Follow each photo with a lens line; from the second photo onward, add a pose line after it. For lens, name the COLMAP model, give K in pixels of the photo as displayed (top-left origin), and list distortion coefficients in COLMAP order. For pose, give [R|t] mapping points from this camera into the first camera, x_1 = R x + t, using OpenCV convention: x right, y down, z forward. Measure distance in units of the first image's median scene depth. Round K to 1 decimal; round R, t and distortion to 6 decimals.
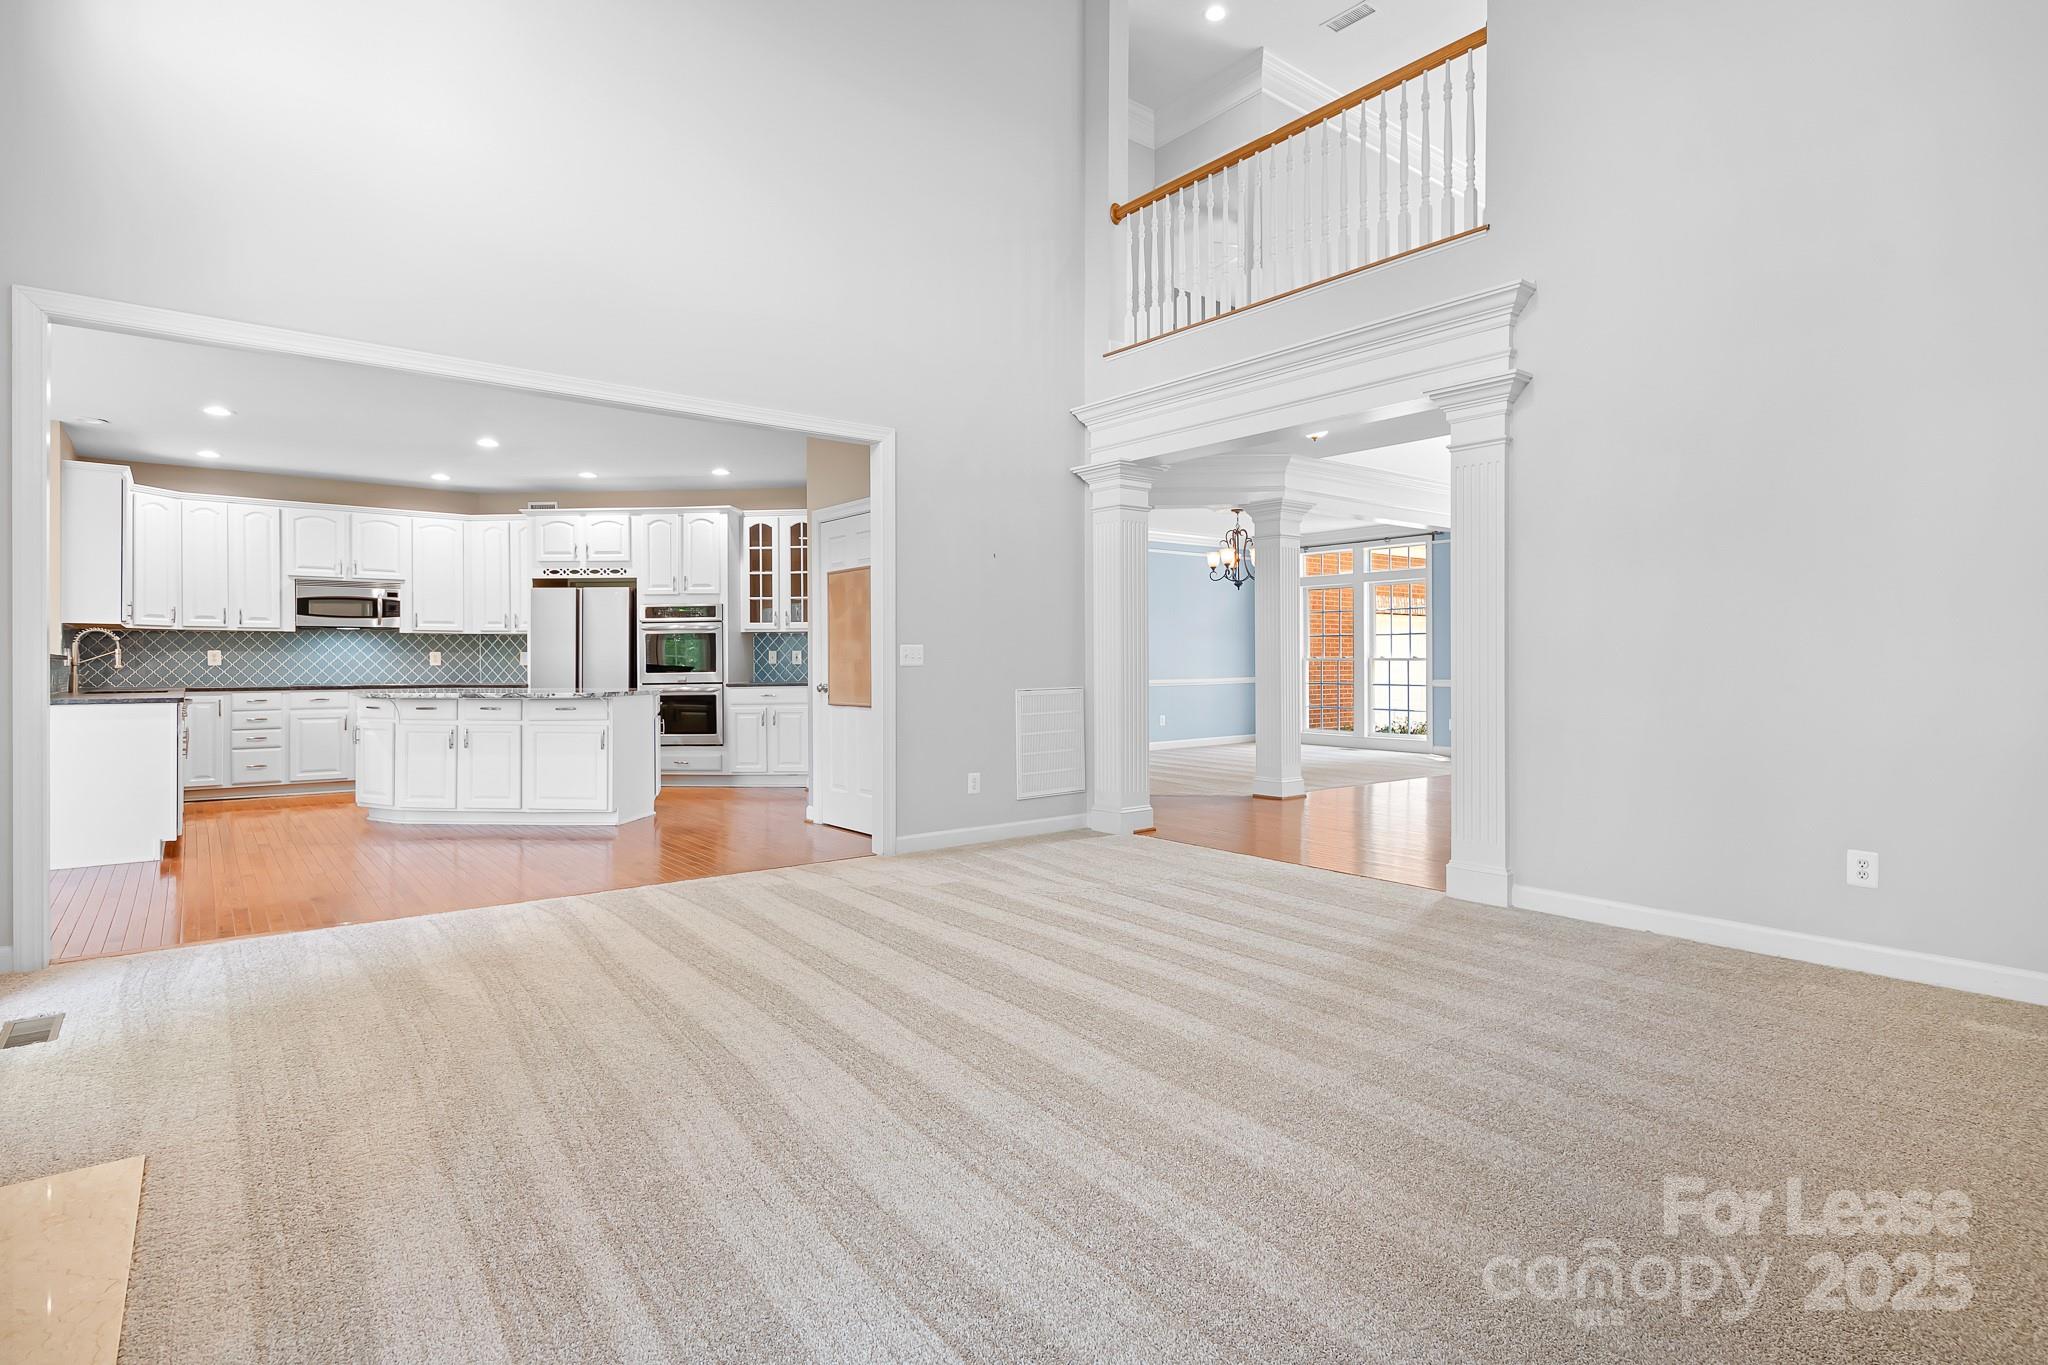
lens RADIAL K [[1069.2, 0, 1064.7], [0, 1069.2, 653.7], [0, 0, 1]] dist [-0.001830, -0.001464]
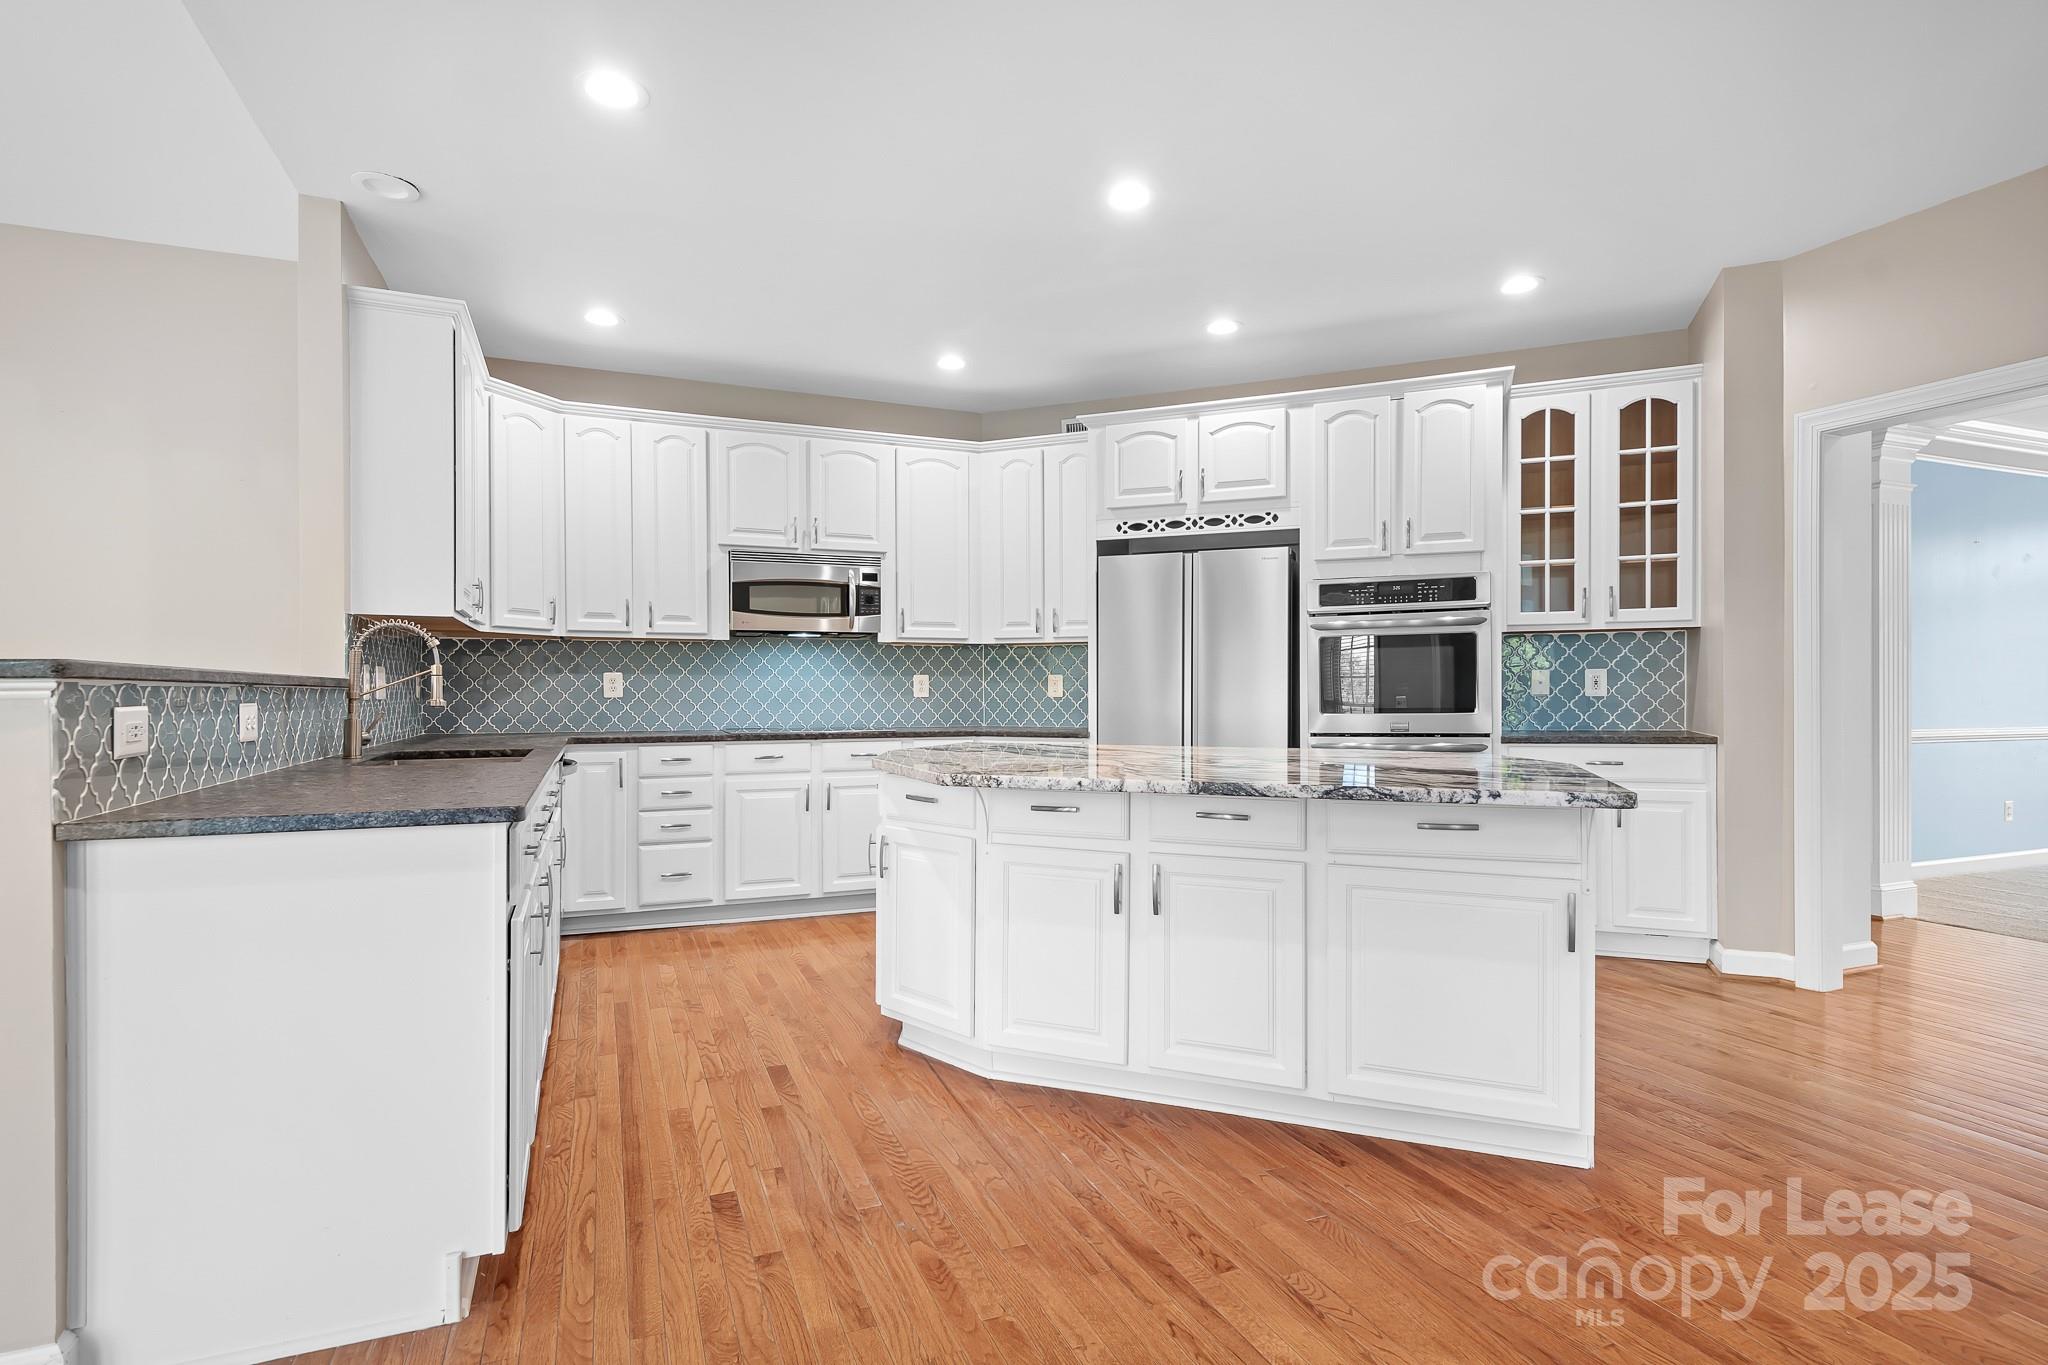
lens RADIAL K [[1052.6, 0, 1024.0], [0, 1052.6, 682.5], [0, 0, 1]] dist [0.021920, -0.000450]
pose [[0.953905, -0.002291, -0.300099, -0.377196], [0.002455, 0.999997, 0.000172, 0.002966], [0.300097, -0.000901, 0.953908, 0.476539]]
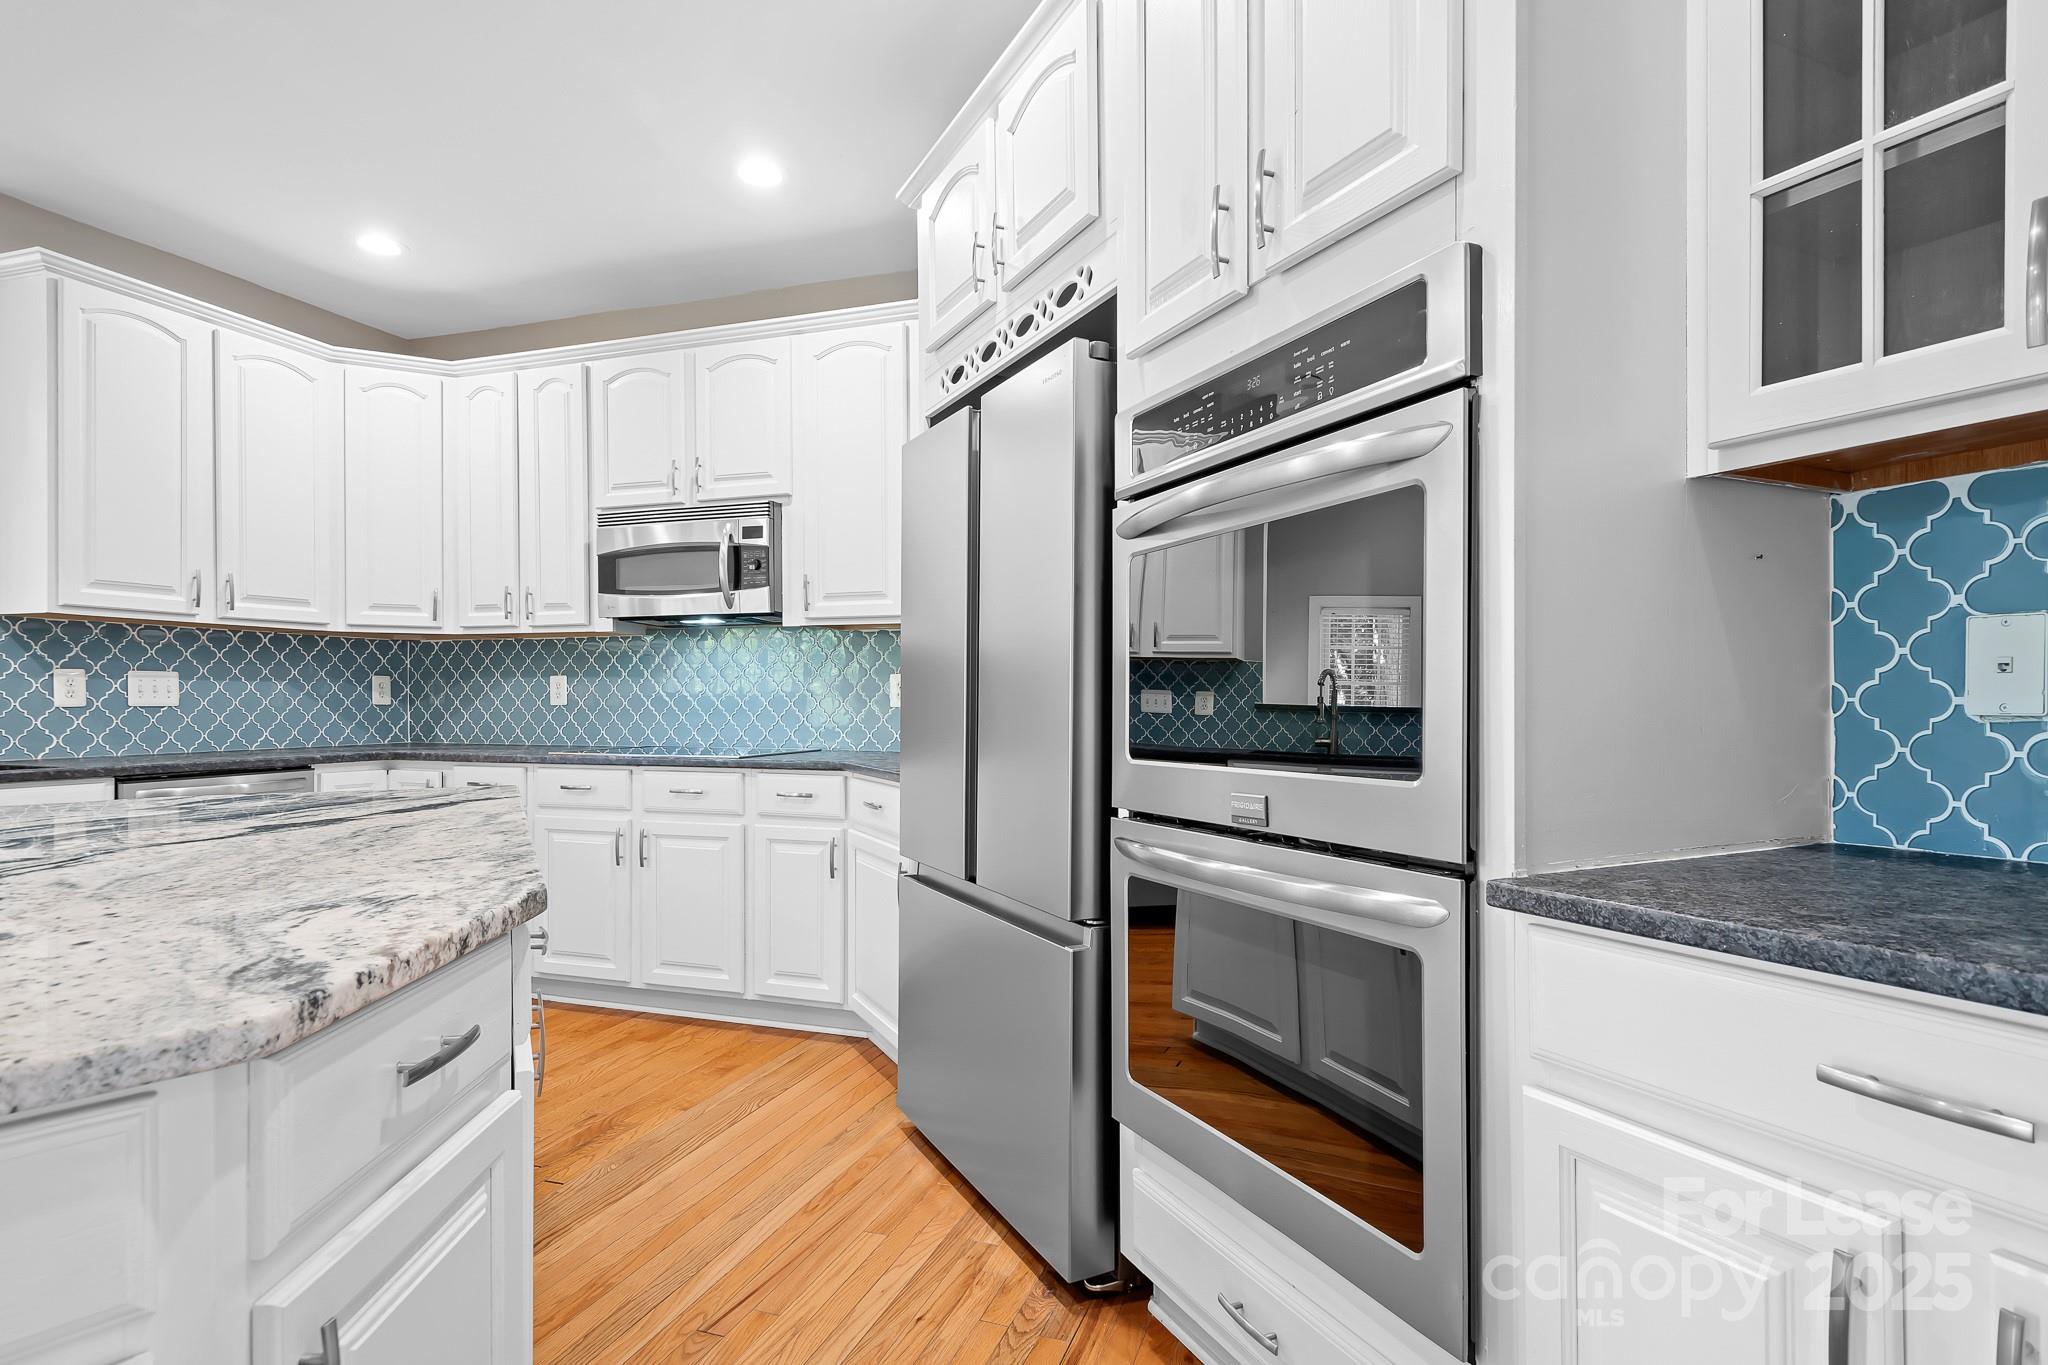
lens RADIAL K [[1052.6, 0, 1024.0], [0, 1052.6, 682.5], [0, 0, 1]] dist [0.021920, -0.000450]
pose [[0.521344, -0.012984, -0.853248, -0.240475], [-0.000719, 0.999877, -0.015654, 0.007674], [0.853346, 0.008775, 0.521271, 0.886910]]
